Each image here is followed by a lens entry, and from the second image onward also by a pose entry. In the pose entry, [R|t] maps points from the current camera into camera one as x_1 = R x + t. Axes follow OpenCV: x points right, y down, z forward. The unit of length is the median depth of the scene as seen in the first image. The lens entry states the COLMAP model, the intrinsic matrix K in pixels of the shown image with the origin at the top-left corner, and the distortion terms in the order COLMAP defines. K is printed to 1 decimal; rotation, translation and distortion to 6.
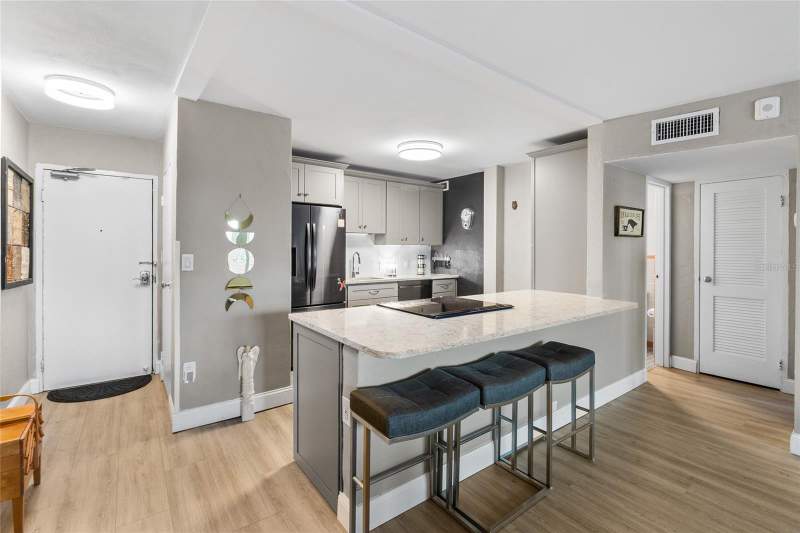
lens RADIAL K [[367.5, 0, 404.2], [0, 367.5, 249.9], [0, 0, 1]] dist [-0.000207, -0.000246]
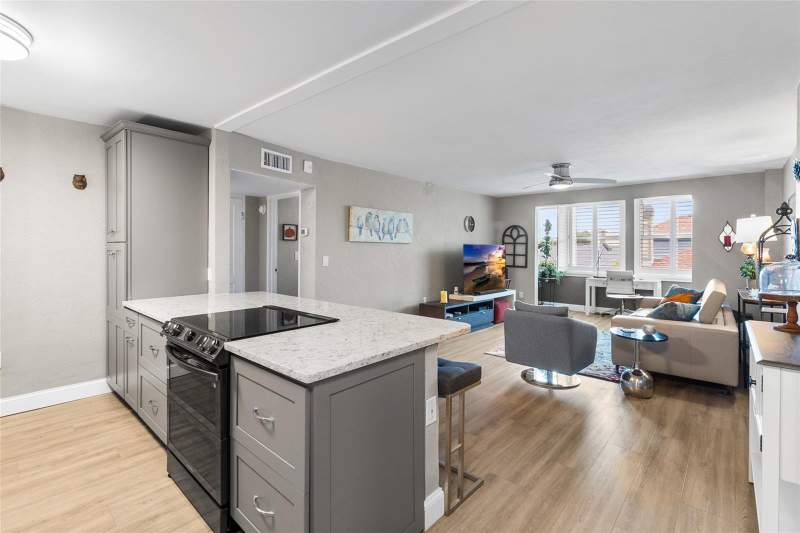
lens RADIAL K [[367.5, 0, 404.2], [0, 367.5, 249.9], [0, 0, 1]] dist [-0.000207, -0.000246]
pose [[-0.199024, -0.007370, 0.979967, -0.370729], [-0.001958, 0.999973, 0.007123, -0.003731], [-0.979993, -0.000501, -0.199033, 0.416704]]
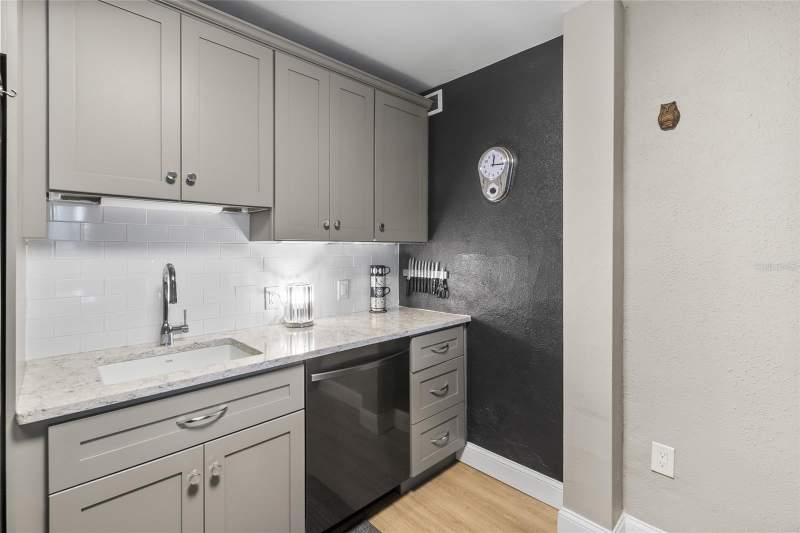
lens RADIAL K [[367.5, 0, 404.2], [0, 367.5, 249.9], [0, 0, 1]] dist [-0.000207, -0.000246]
pose [[0.991860, -0.004898, 0.127242, 0.024014], [0.004865, 0.999988, 0.000577, -0.004704], [-0.127243, 0.000047, 0.991872, 0.627816]]
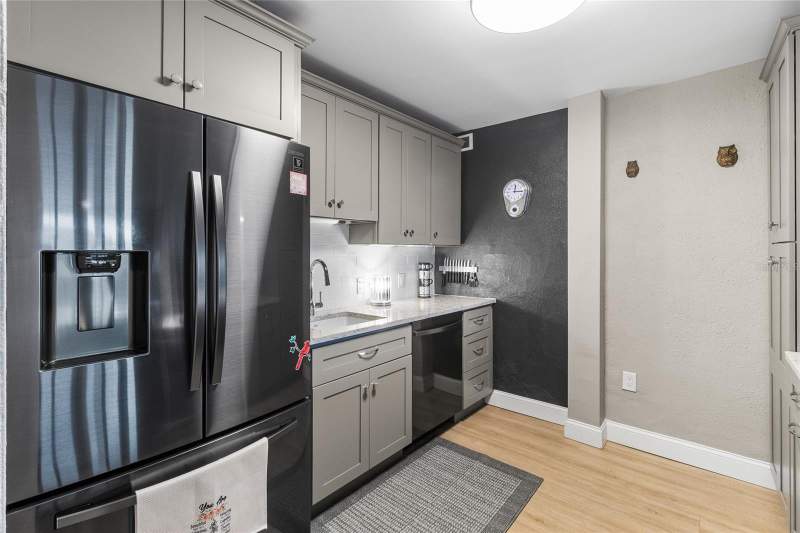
lens RADIAL K [[367.5, 0, 404.2], [0, 367.5, 249.9], [0, 0, 1]] dist [-0.000207, -0.000246]
pose [[0.974826, -0.001114, 0.222966, -0.120072], [0.002337, 0.999984, -0.005218, -0.003428], [-0.222957, 0.005608, 0.974812, 0.497423]]
